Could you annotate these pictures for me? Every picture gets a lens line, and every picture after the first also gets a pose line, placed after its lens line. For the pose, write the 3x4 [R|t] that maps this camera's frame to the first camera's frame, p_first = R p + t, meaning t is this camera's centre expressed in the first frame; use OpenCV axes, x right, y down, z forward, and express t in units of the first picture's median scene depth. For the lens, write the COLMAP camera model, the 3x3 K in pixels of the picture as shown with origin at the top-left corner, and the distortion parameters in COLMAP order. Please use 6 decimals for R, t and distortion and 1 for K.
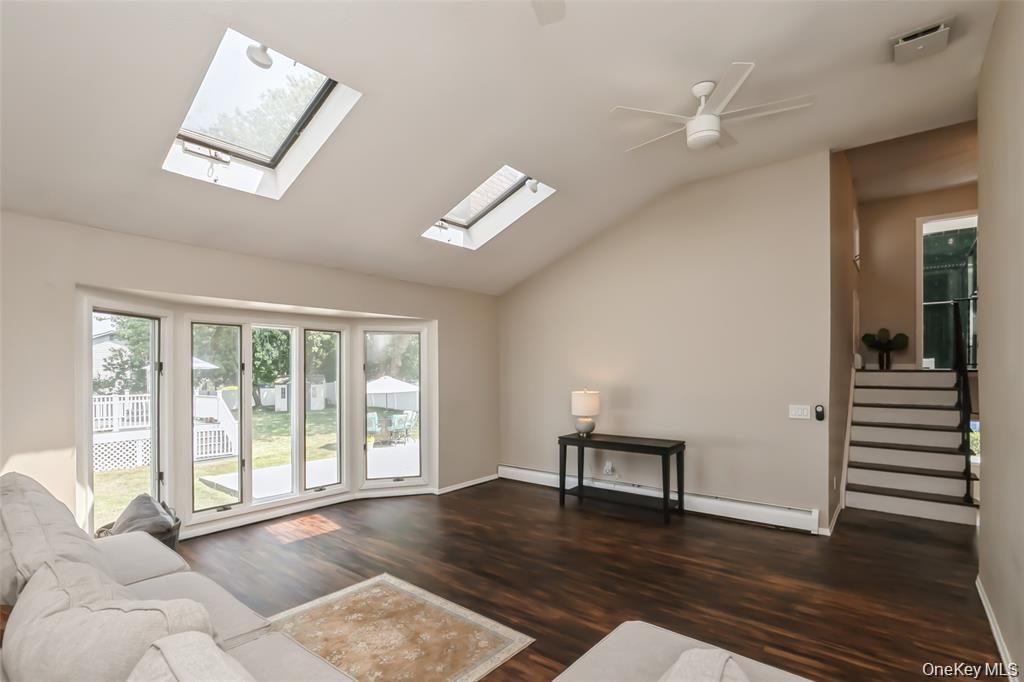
lens RADIAL K [[468.7, 0, 522.0], [0, 468.7, 374.9], [0, 0, 1]] dist [-0.014263, -0.000052]
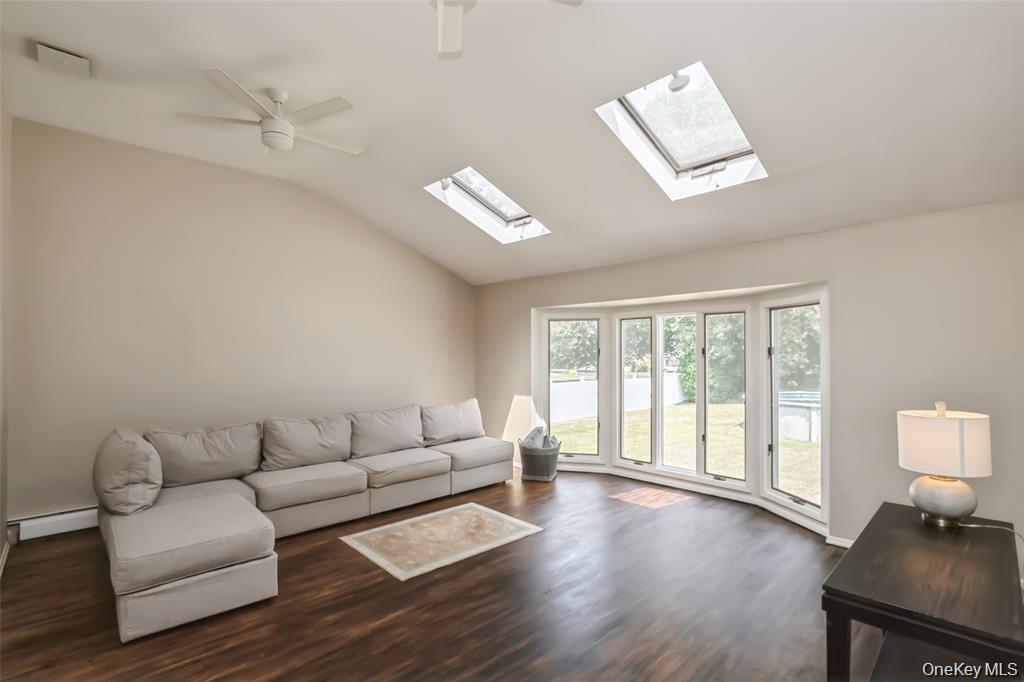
lens RADIAL K [[468.7, 0, 508.3], [0, 468.7, 336.5], [0, 0, 1]] dist [-0.014263, -0.000052]
pose [[-0.120346, -0.028396, -0.992326, 0.633679], [-0.010393, 0.999572, -0.027343, -0.018258], [0.992678, 0.007022, -0.120590, 0.739964]]
